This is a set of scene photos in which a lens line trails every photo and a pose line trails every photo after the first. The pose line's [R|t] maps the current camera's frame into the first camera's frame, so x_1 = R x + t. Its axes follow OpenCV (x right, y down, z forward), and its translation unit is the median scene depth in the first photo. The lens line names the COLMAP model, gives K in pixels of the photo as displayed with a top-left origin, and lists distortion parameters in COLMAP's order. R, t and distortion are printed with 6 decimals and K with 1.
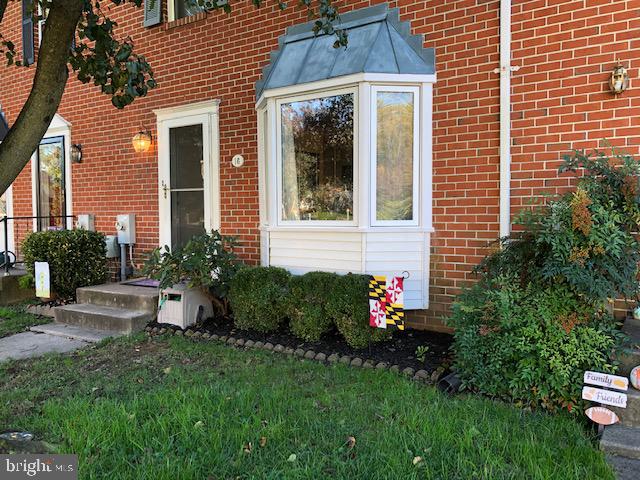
lens RADIAL K [[521.9, 0, 324.8], [0, 521.9, 236.2], [0, 0, 1]] dist [0.042120, -0.040776]
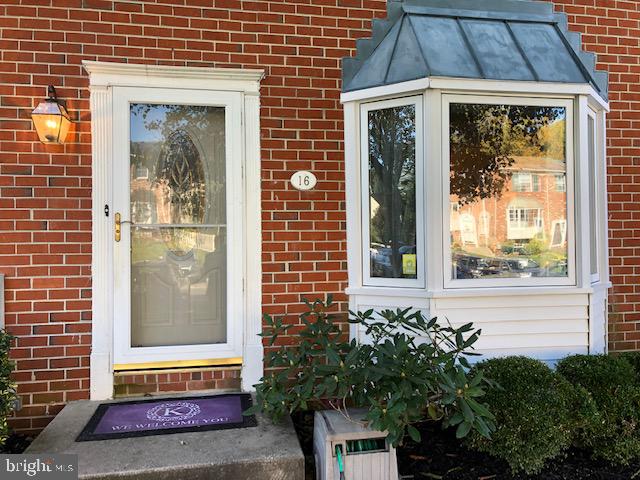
lens RADIAL K [[521.9, 0, 321.2], [0, 521.9, 236.5], [0, 0, 1]] dist [0.042120, -0.040776]
pose [[0.718470, 0.008991, 0.695500, -0.579541], [0.033434, 0.998314, -0.047444, -0.051793], [-0.694754, 0.057340, 0.716958, 0.573657]]
